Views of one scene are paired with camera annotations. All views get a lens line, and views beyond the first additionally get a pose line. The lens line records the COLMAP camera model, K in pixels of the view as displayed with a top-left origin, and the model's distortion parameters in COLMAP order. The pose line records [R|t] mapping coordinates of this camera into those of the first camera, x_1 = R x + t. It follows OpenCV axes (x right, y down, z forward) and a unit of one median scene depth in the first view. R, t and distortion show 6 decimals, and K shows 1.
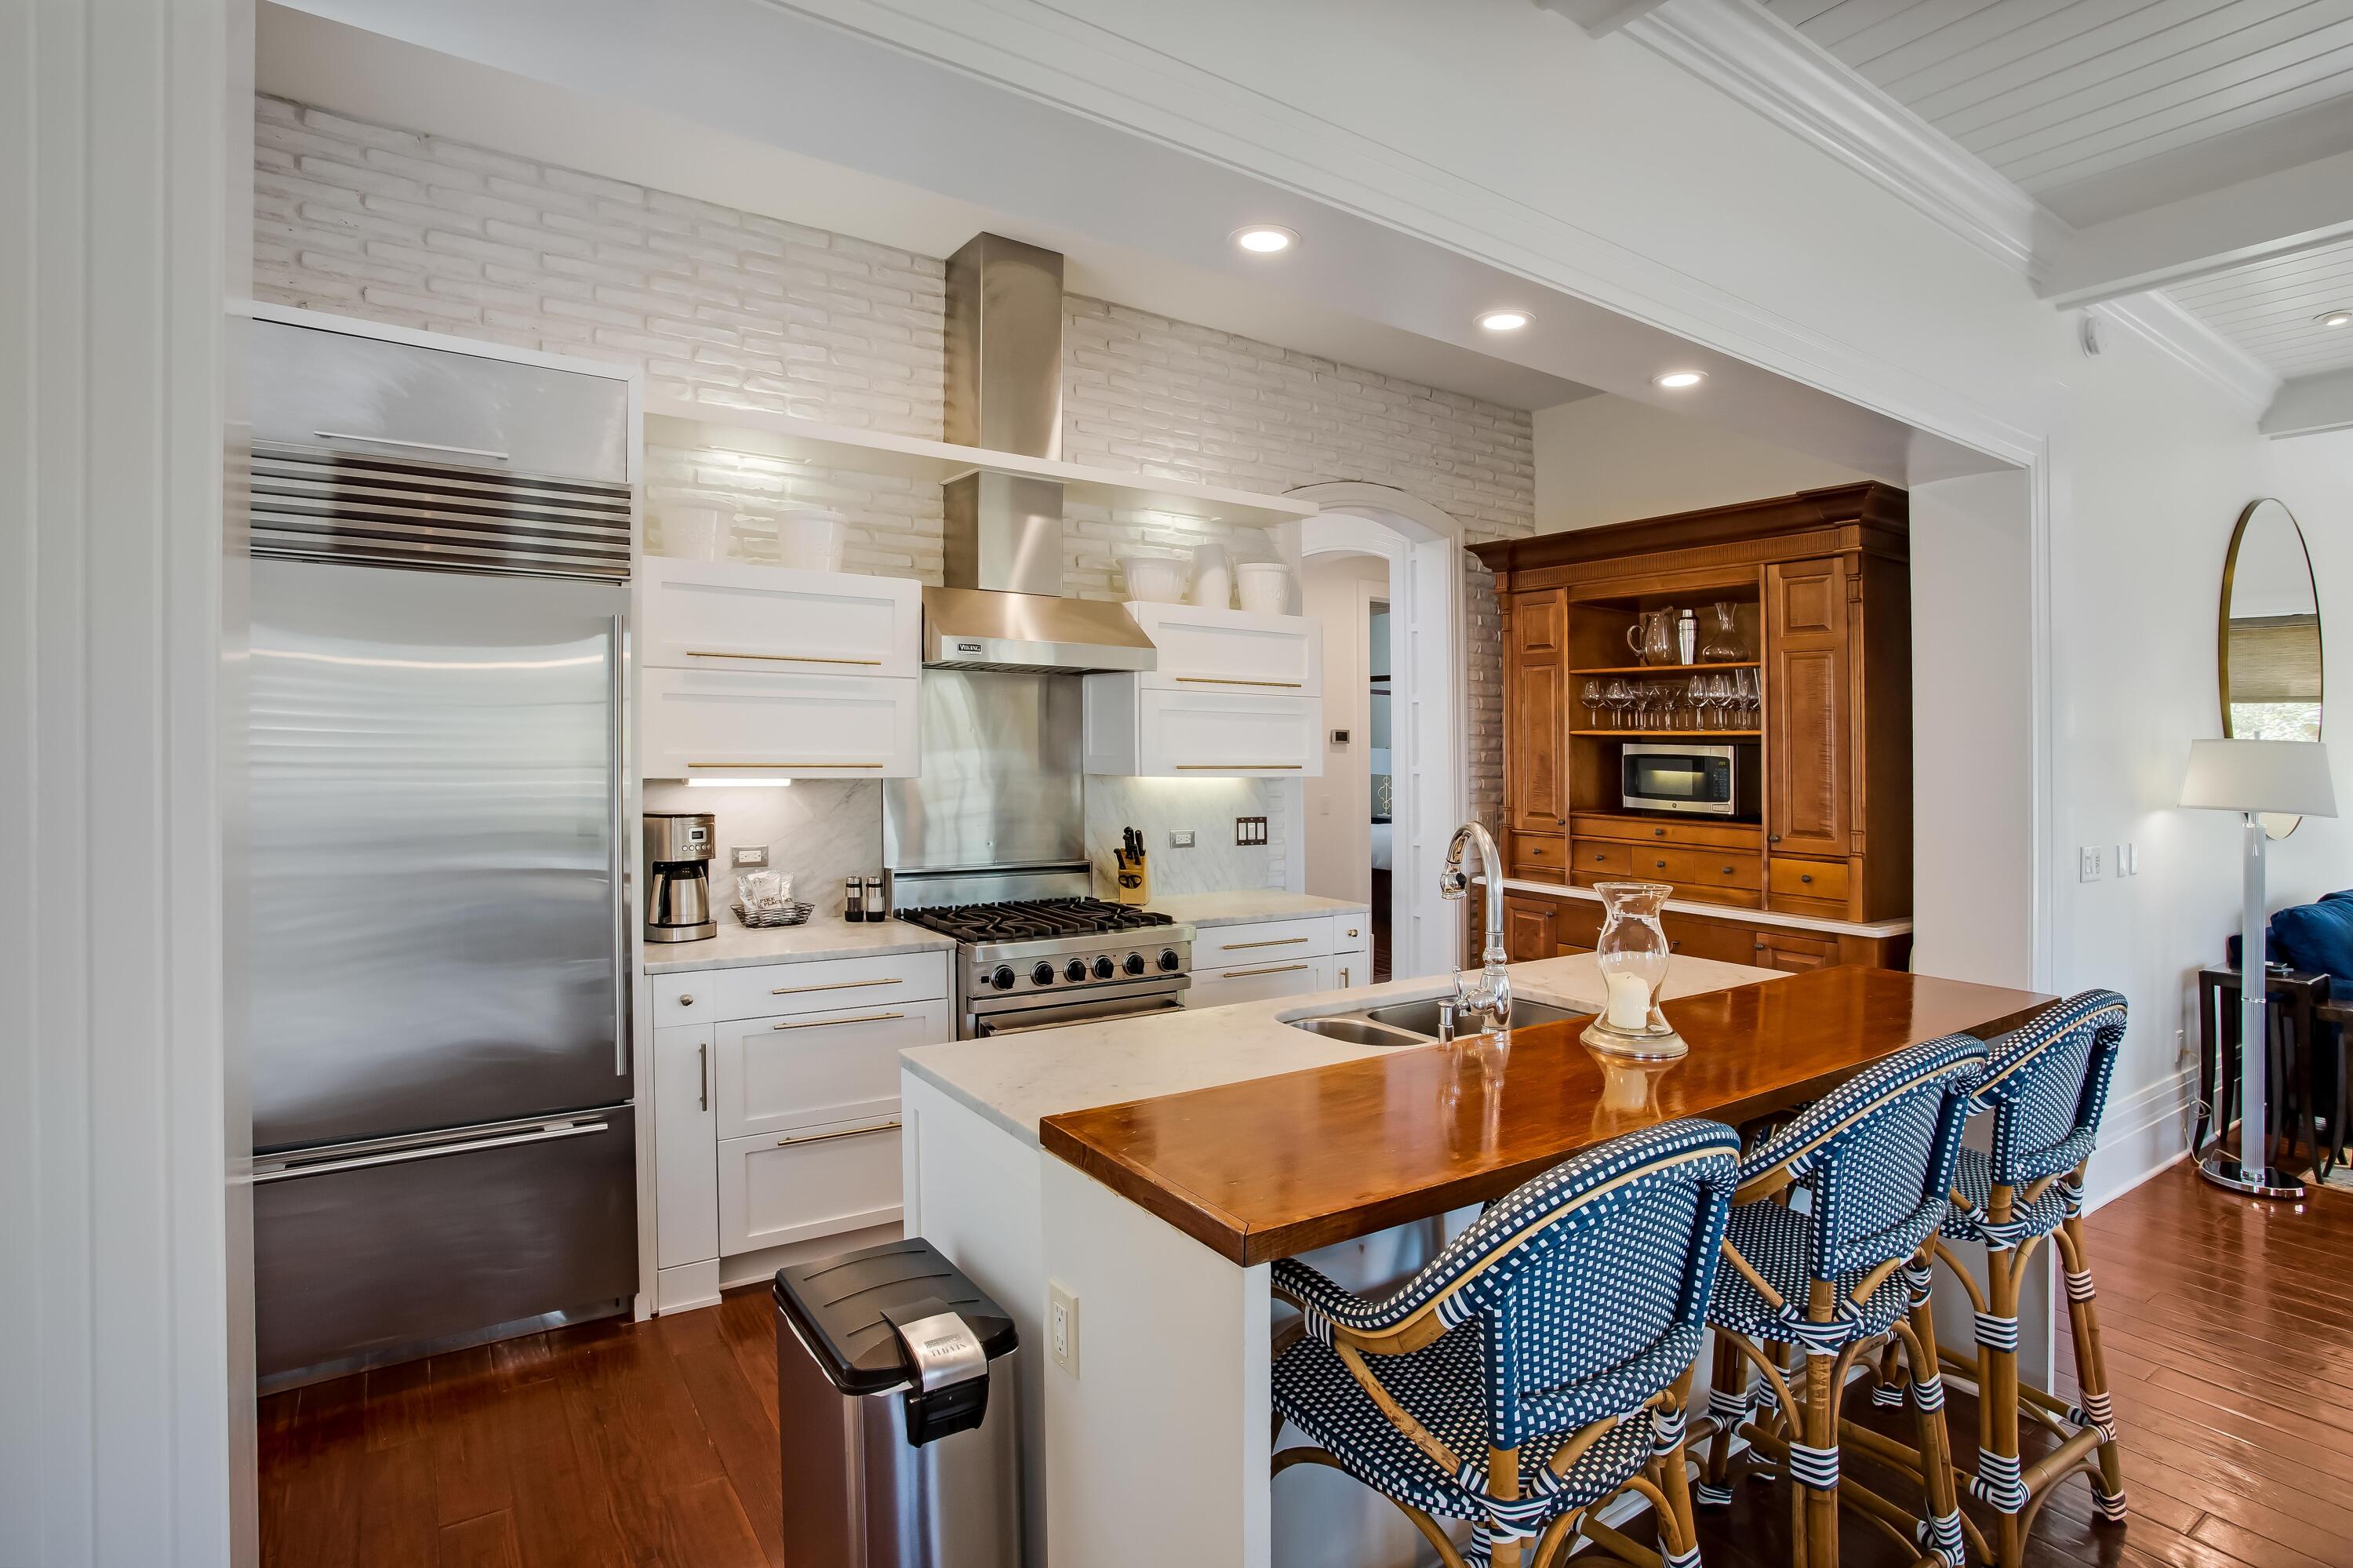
lens RADIAL K [[1165.8, 0, 1176.1], [0, 1165.8, 728.4], [0, 0, 1]] dist [-0.000059, 0.000055]
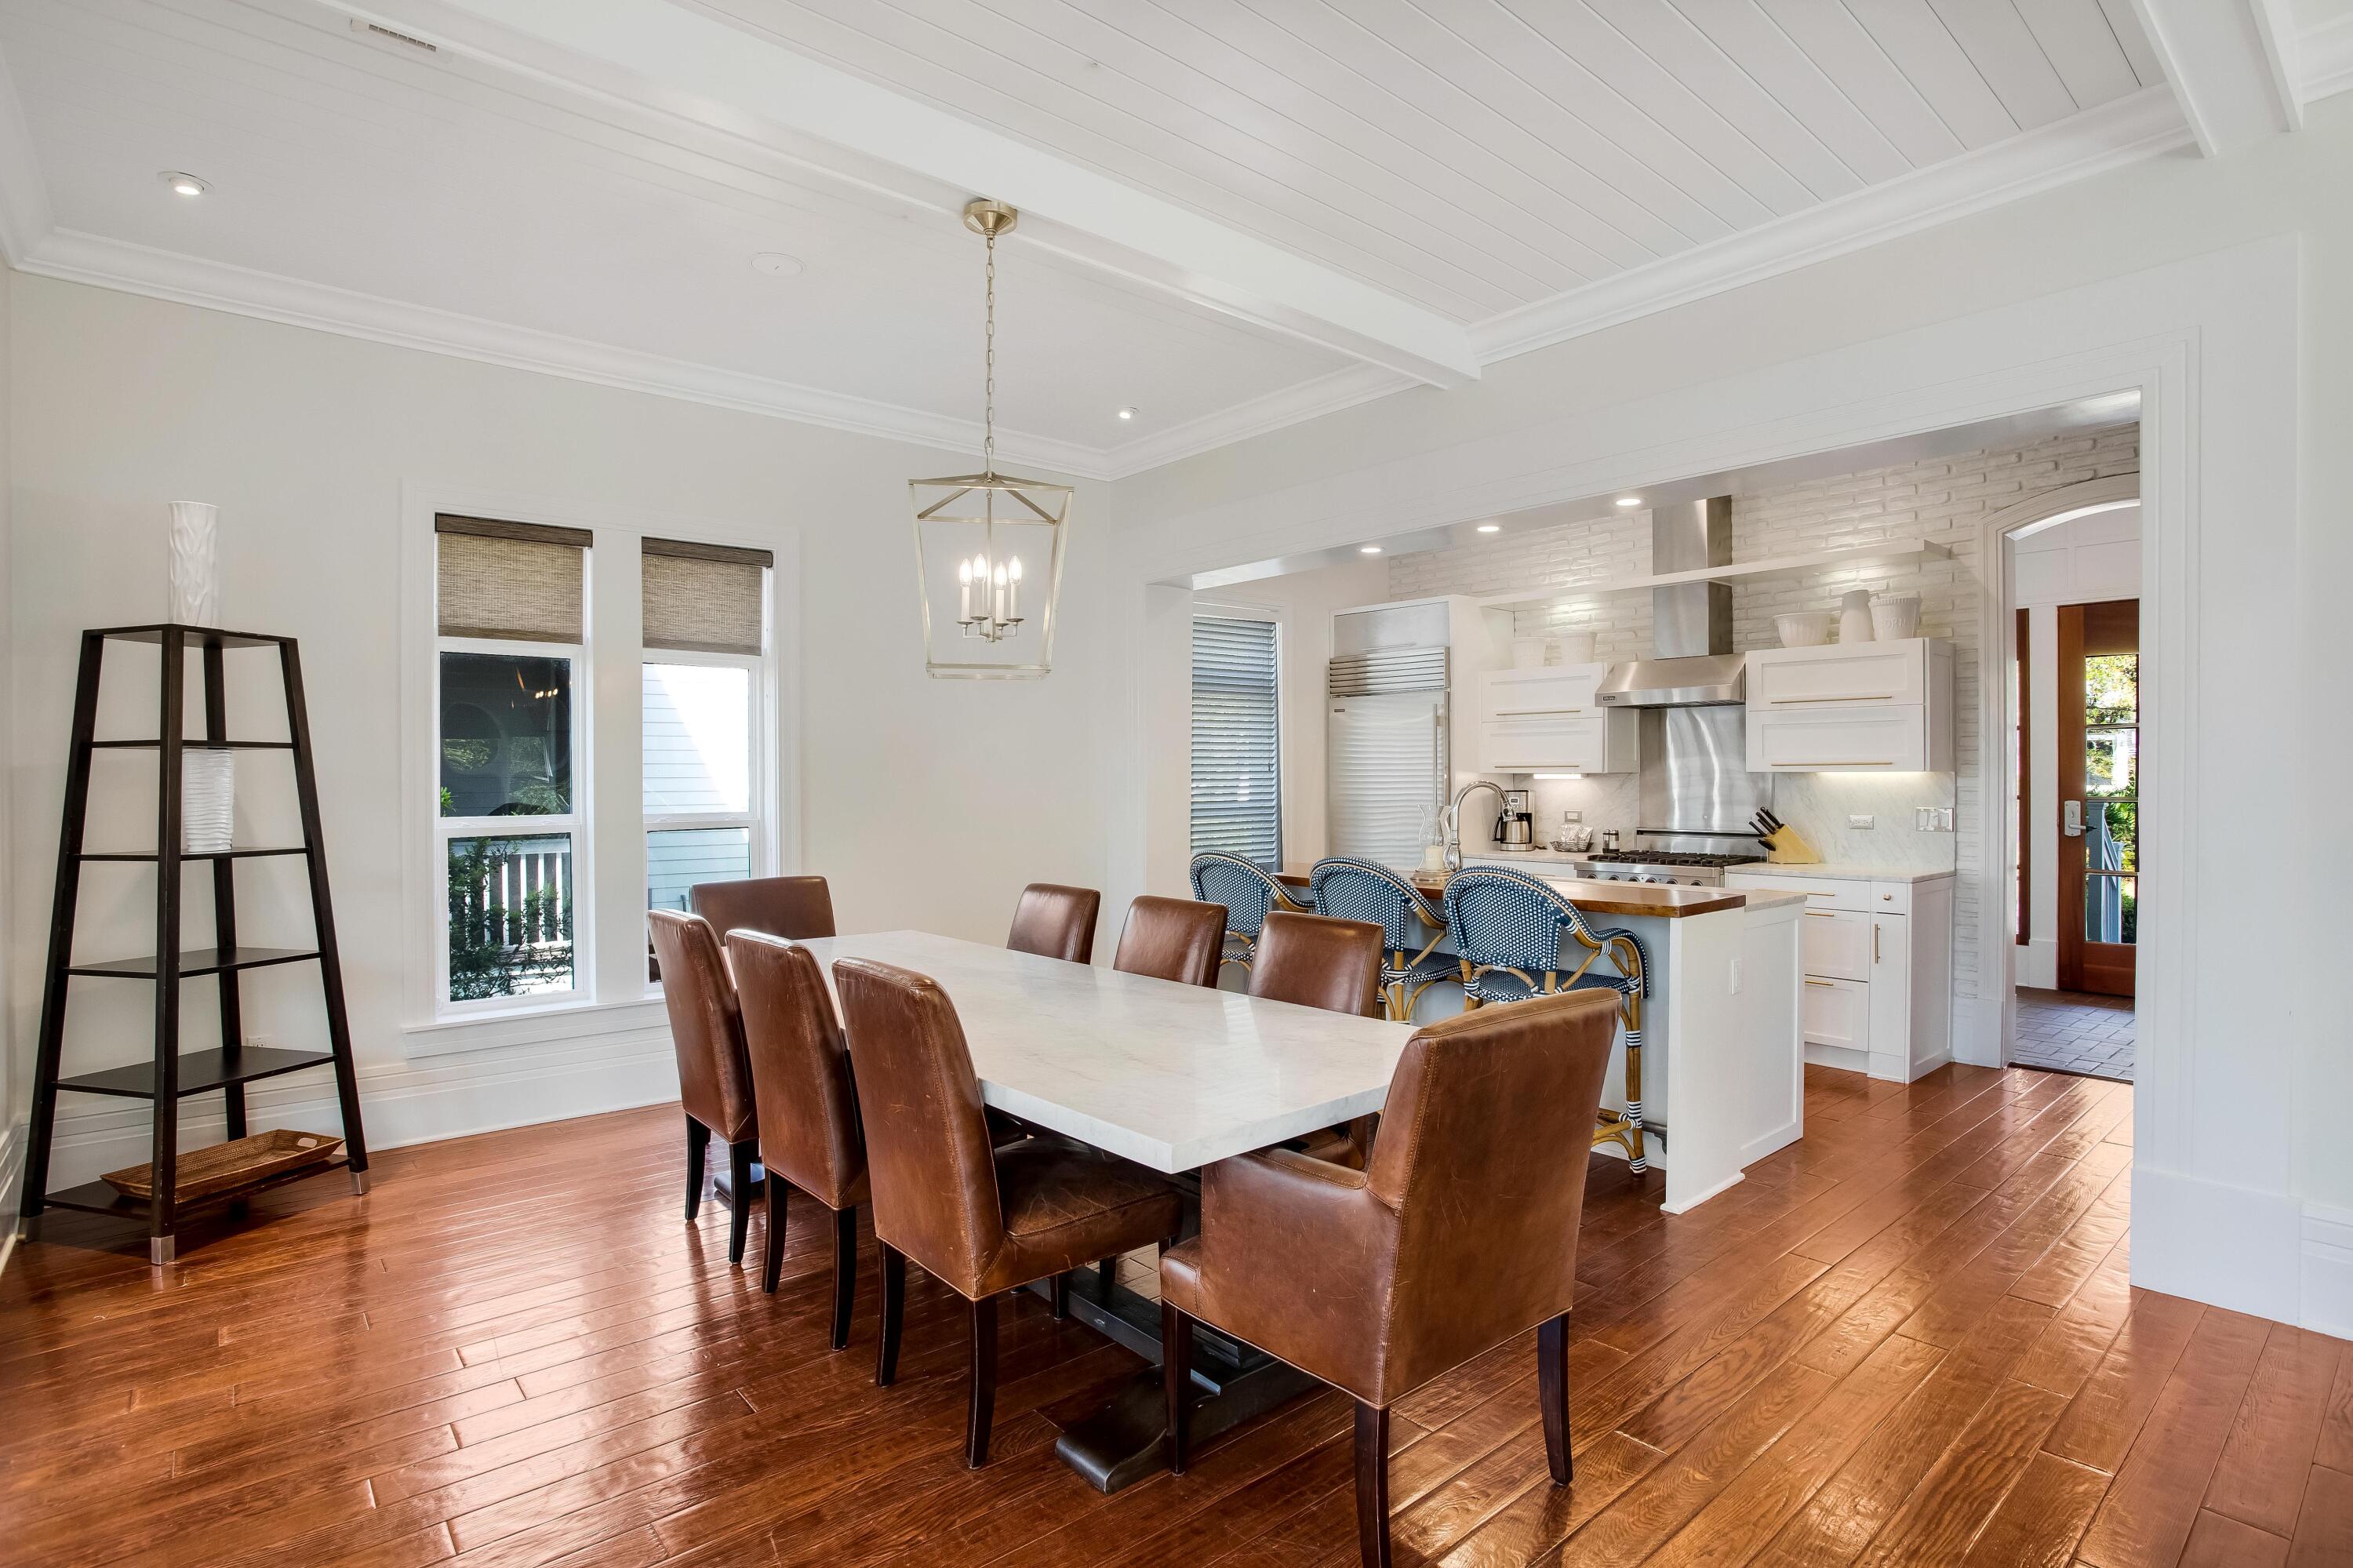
lens RADIAL K [[1156.0, 0, 1176.5], [0, 1156.0, 784.0], [0, 0, 1]] dist [0.000486, 0.000194]
pose [[0.118480, -0.003640, -0.992950, 1.402773], [0.014128, 0.999898, -0.001980, 0.051459], [0.992856, -0.013794, 0.118519, 0.135309]]
